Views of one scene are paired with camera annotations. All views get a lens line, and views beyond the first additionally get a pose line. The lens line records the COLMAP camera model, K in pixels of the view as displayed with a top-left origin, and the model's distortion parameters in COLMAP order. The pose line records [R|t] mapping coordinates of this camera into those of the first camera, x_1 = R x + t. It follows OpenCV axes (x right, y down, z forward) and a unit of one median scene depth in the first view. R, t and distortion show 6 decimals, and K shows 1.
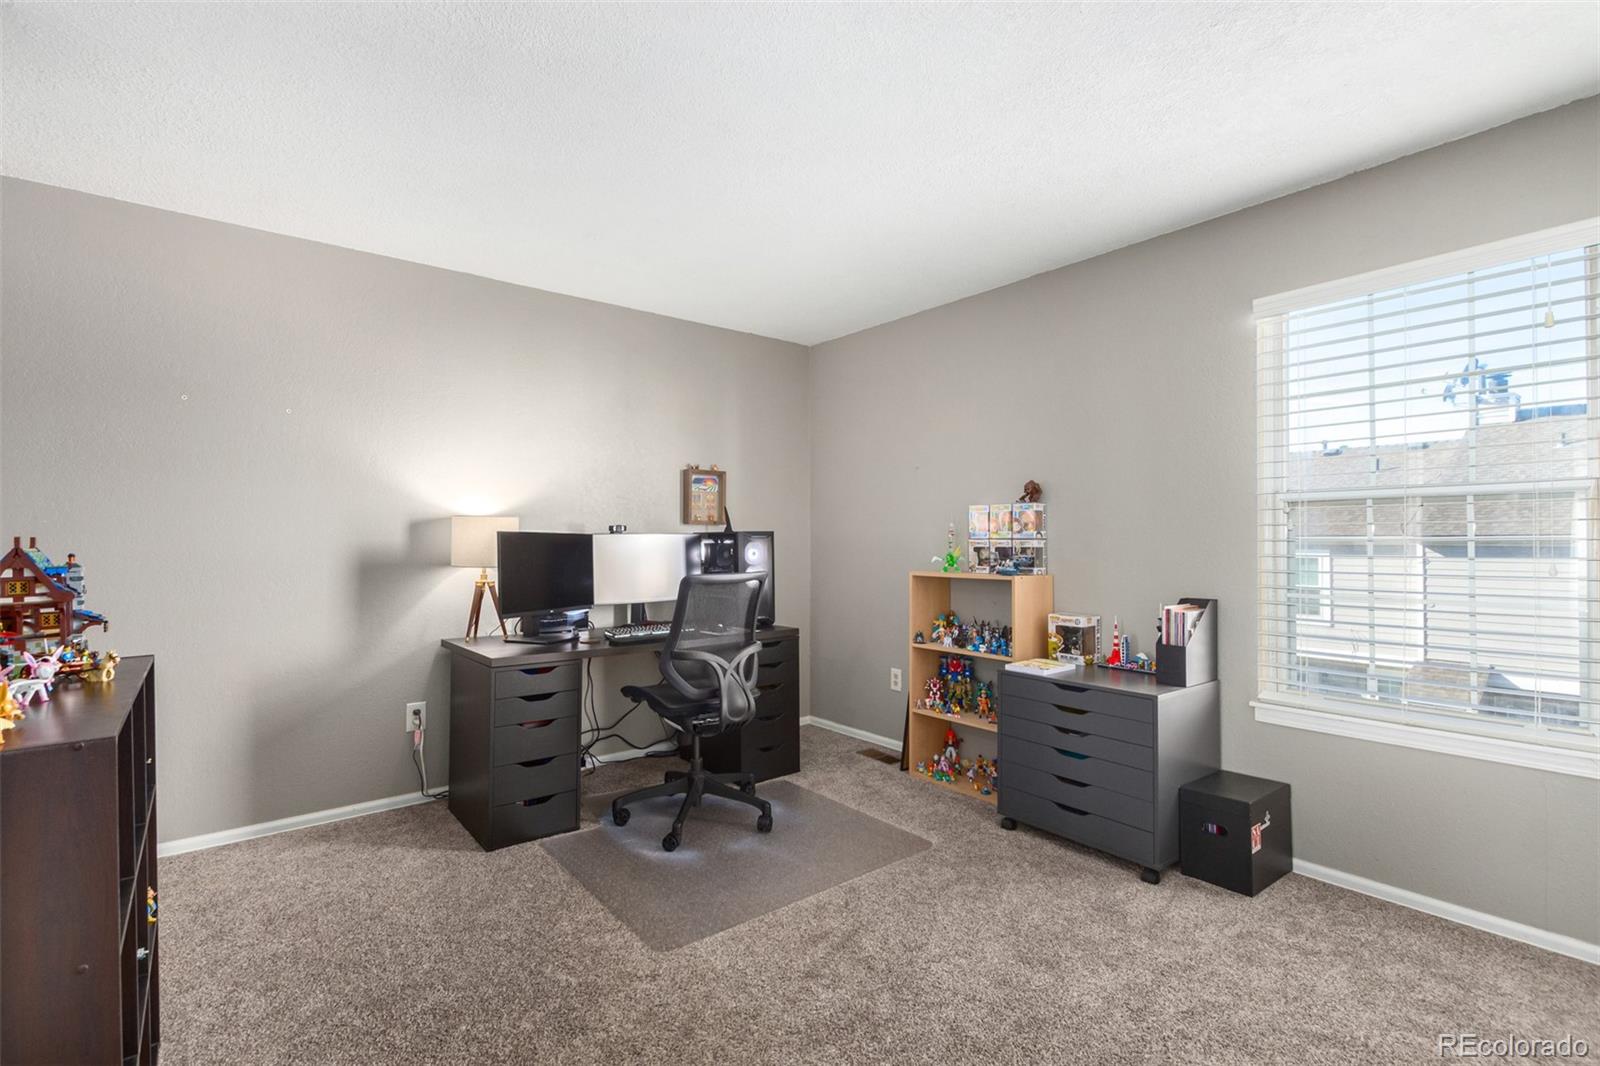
lens RADIAL K [[737.4, 0, 801.6], [0, 737.4, 534.6], [0, 0, 1]] dist [0.002370, 0.000350]
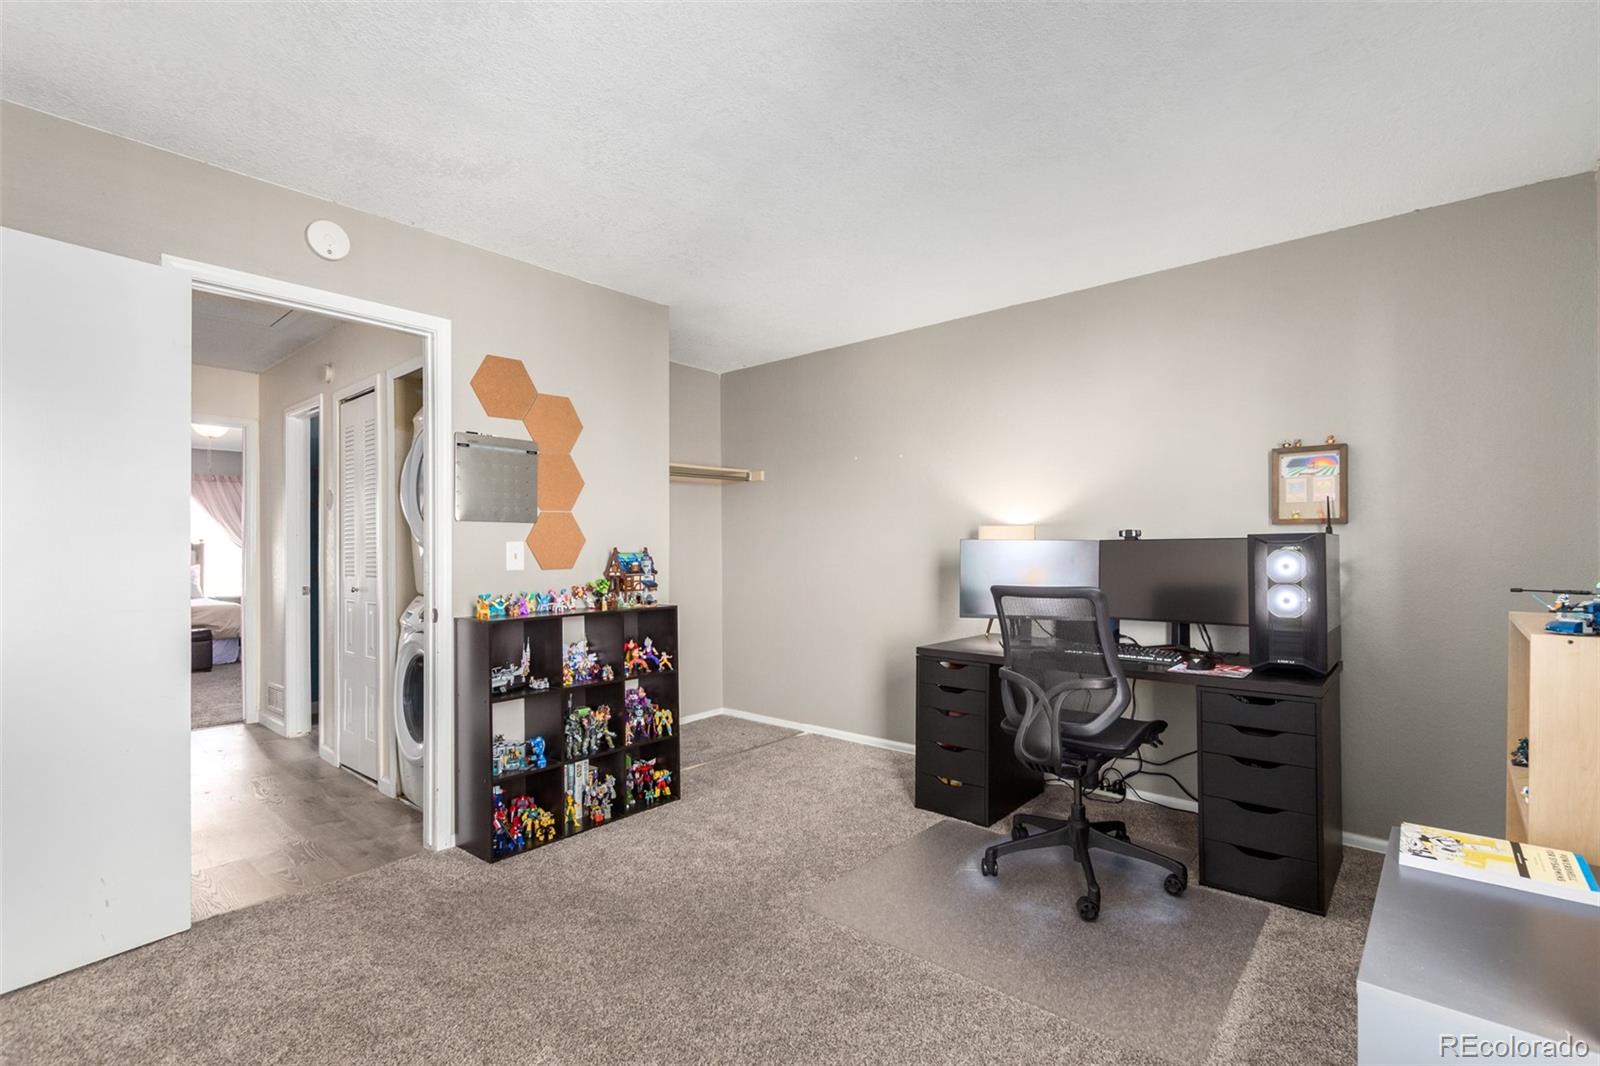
lens RADIAL K [[737.4, 0, 799.9], [0, 737.4, 544.8], [0, 0, 1]] dist [0.002370, 0.000350]
pose [[0.176973, -0.003031, -0.984211, 0.555493], [0.002612, 0.999993, -0.002610, 0.008153], [0.984212, -0.002109, 0.176980, 0.473937]]
